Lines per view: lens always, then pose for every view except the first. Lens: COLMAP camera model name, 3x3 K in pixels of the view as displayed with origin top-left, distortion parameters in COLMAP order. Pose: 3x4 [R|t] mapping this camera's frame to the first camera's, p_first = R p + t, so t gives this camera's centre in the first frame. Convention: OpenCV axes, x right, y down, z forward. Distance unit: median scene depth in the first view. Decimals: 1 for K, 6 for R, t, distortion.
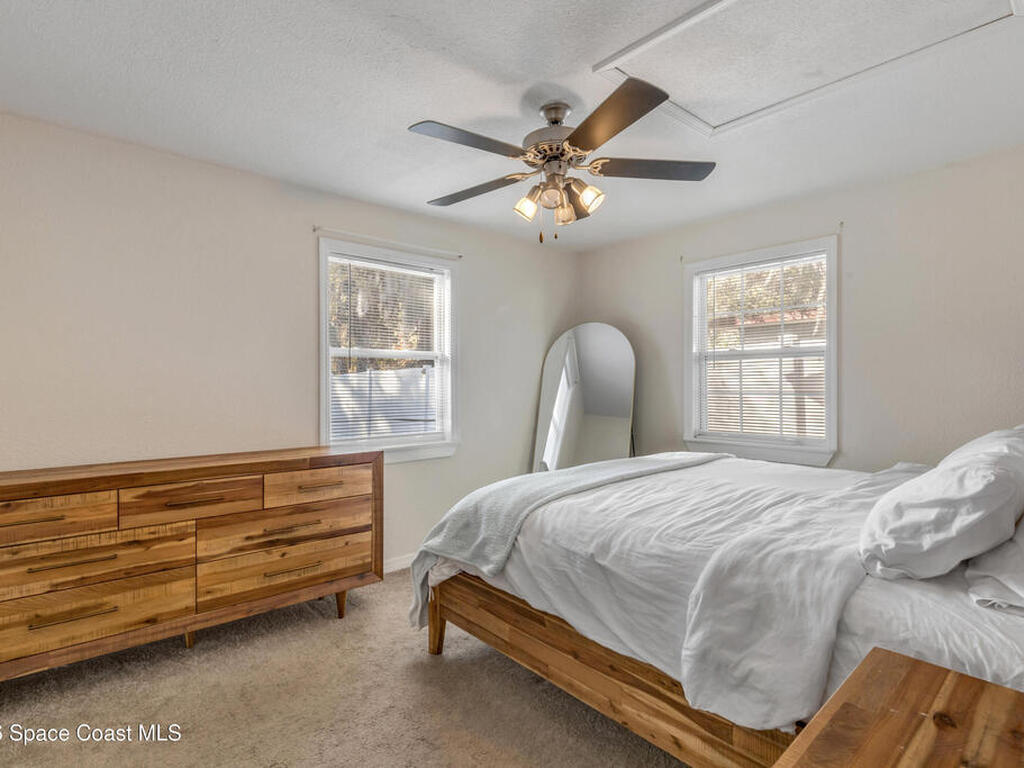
lens RADIAL K [[519.6, 0, 512.0], [0, 519.6, 384.0], [0, 0, 1]] dist [0.005148, -0.001555]
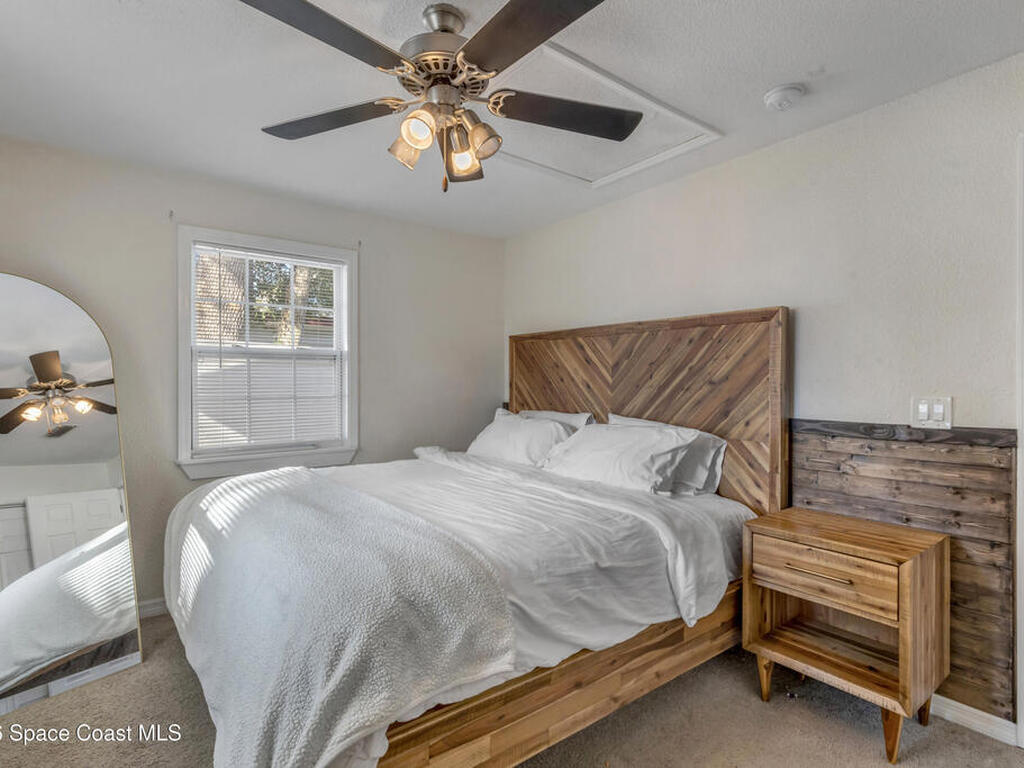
lens RADIAL K [[526.4, 0, 512.0], [0, 526.4, 384.0], [0, 0, 1]] dist [0.002683, 0.000305]
pose [[0.076740, 0.002717, 0.997047, -0.783294], [0.003939, 0.999988, -0.003028, -0.002135], [-0.997043, 0.004160, 0.076729, 1.013622]]
